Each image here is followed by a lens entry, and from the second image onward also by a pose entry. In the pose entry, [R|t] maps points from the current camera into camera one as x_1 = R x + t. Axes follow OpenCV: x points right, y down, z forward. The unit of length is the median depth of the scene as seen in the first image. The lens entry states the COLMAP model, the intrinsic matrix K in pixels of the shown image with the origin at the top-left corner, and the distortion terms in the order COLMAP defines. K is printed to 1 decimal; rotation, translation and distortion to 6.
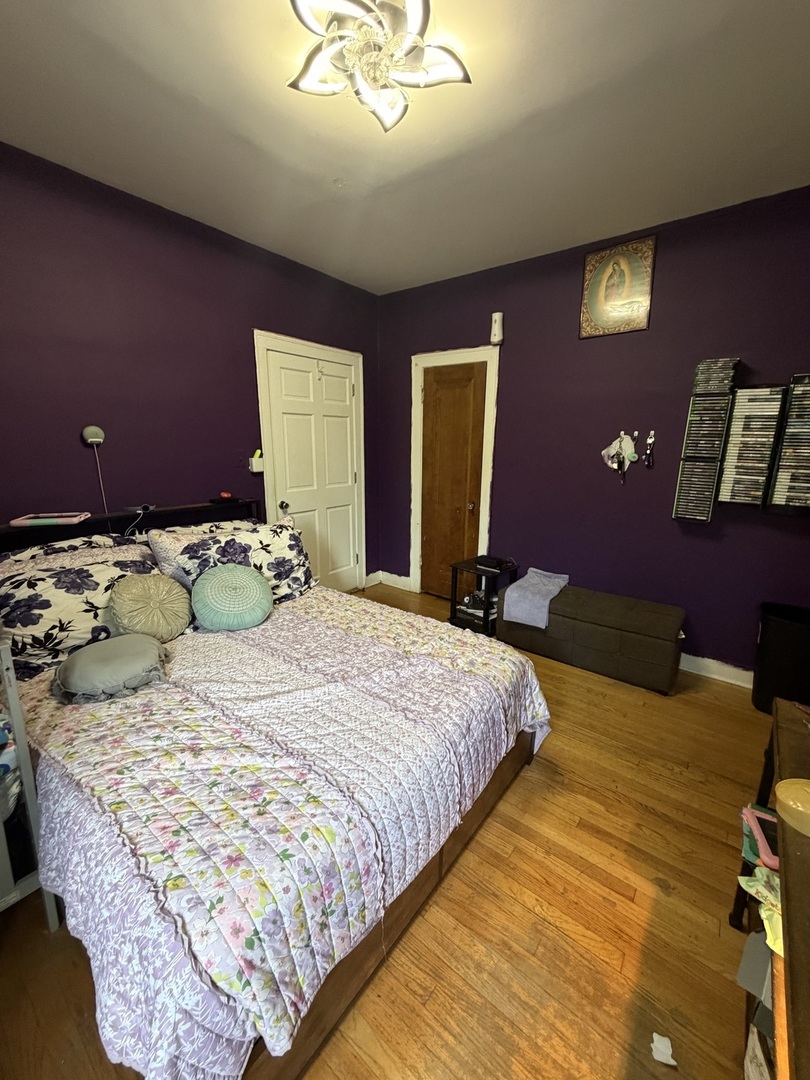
lens RADIAL K [[428.6, 0, 408.1], [0, 428.6, 536.8], [0, 0, 1]] dist [-0.001408, 0.000280]
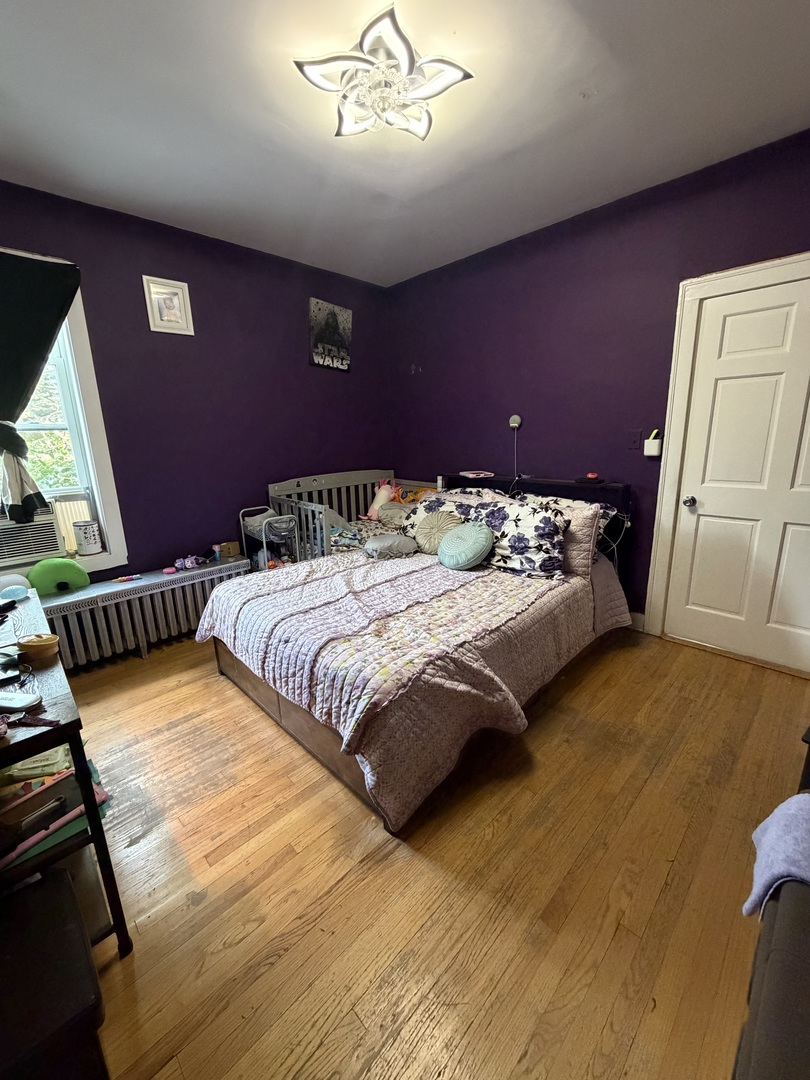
lens RADIAL K [[428.6, 0, 408.1], [0, 428.6, 536.8], [0, 0, 1]] dist [-0.001408, 0.000280]
pose [[-0.121056, 0.227783, -0.966157, 0.743202], [-0.189403, 0.950133, 0.247737, -0.150446], [0.974408, 0.212983, -0.071877, 0.794133]]
